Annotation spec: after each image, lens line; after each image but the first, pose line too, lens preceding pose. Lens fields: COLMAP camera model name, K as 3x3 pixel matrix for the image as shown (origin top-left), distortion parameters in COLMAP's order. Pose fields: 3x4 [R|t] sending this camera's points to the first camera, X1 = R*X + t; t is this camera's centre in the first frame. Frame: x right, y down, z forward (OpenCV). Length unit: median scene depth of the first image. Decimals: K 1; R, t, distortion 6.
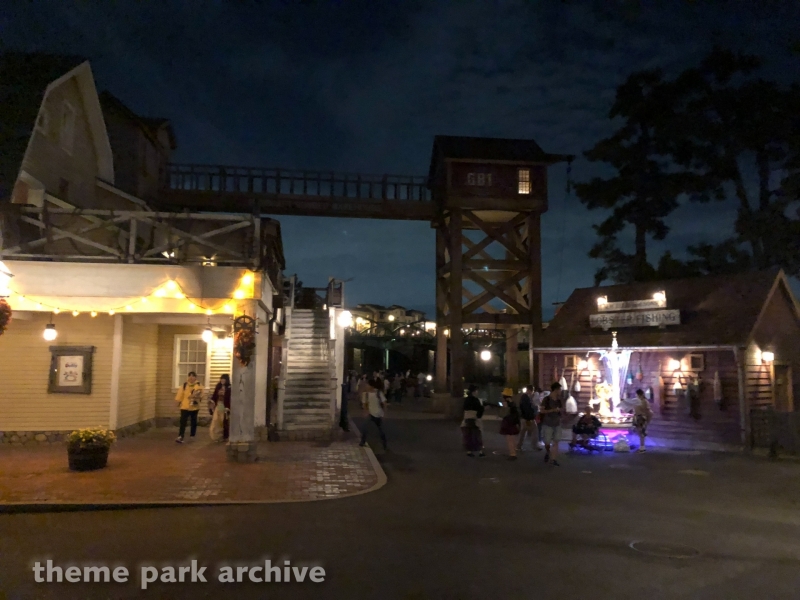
lens RADIAL K [[654.2, 0, 400.0], [0, 654.2, 300.0], [0, 0, 1]] dist [-0.004757, -0.000876]
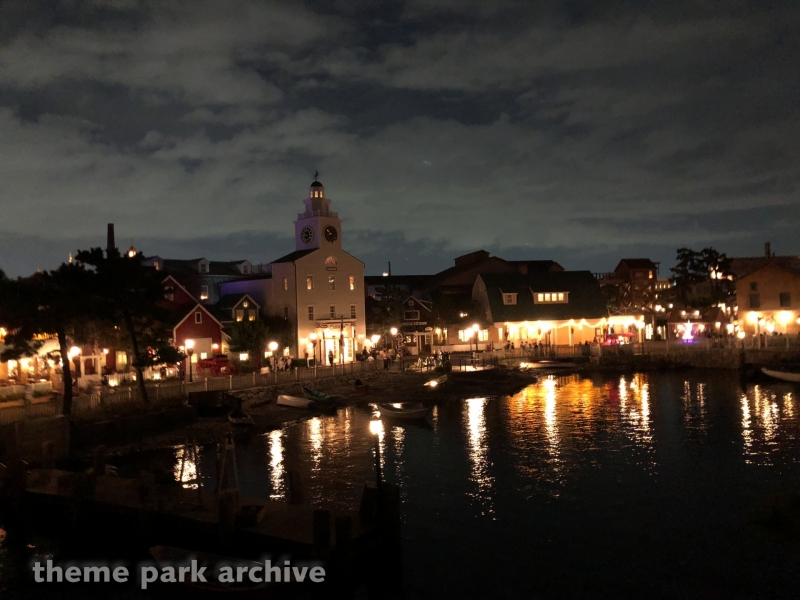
lens RADIAL K [[654.2, 0, 400.0], [0, 654.2, 300.0], [0, 0, 1]] dist [-0.004757, -0.000876]
pose [[0.995047, -0.036876, 0.092312, -2.128179], [0.029904, 0.996674, 0.075805, -0.503170], [-0.094800, -0.072669, 0.992840, -3.413634]]
